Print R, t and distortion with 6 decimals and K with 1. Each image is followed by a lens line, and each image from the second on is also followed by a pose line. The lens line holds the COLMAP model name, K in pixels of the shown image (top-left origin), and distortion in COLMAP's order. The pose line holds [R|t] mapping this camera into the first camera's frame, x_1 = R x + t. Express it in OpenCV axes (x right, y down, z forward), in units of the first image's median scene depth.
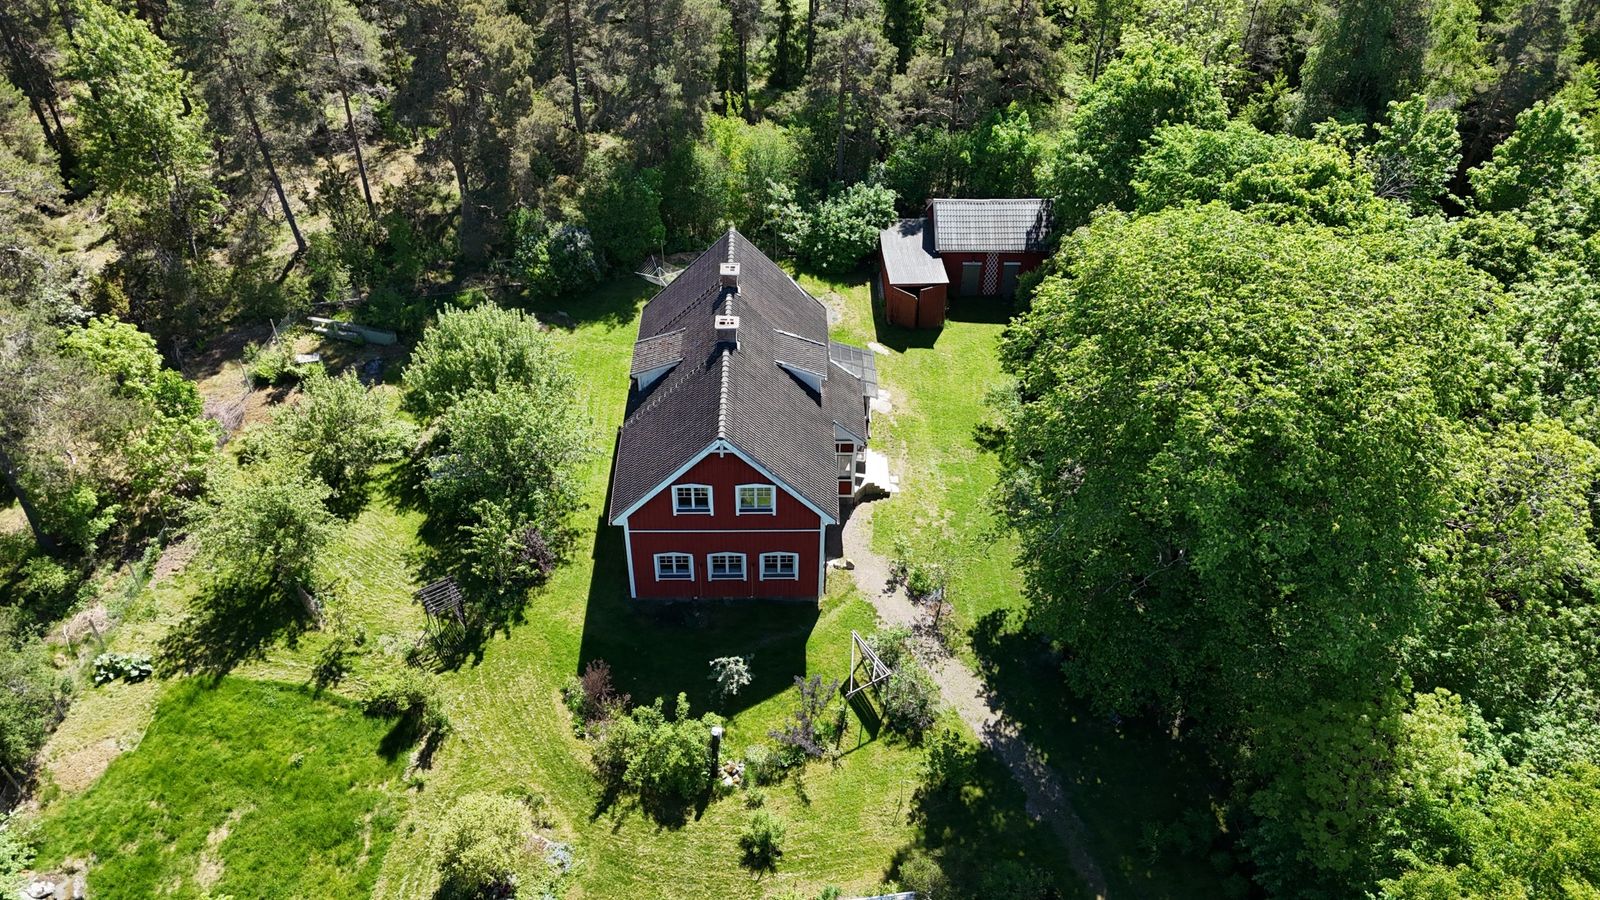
lens RADIAL K [[1175.2, 0, 798.5], [0, 1175.2, 445.4], [0, 0, 1]] dist [0.089318, -0.095609]
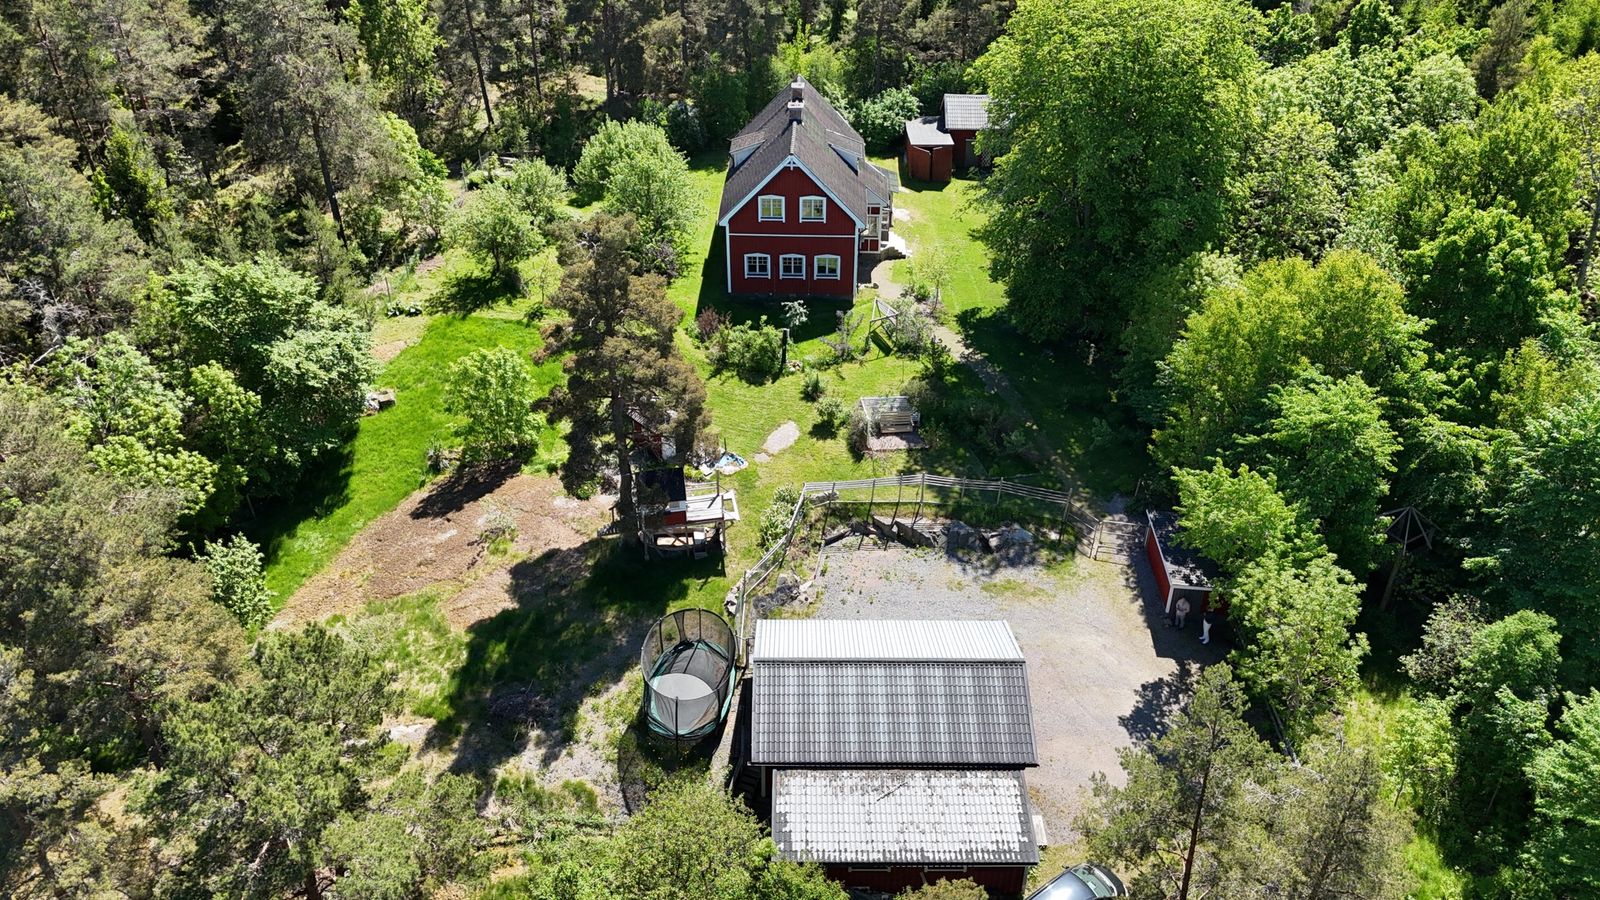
lens RADIAL K [[1175.2, 0, 798.5], [0, 1175.2, 445.4], [0, 0, 1]] dist [0.089318, -0.095609]
pose [[0.998964, 0.018347, -0.041645, 0.013423], [-0.022686, 0.994083, -0.106229, 0.497803], [0.039449, 0.107064, 0.993469, -0.473978]]
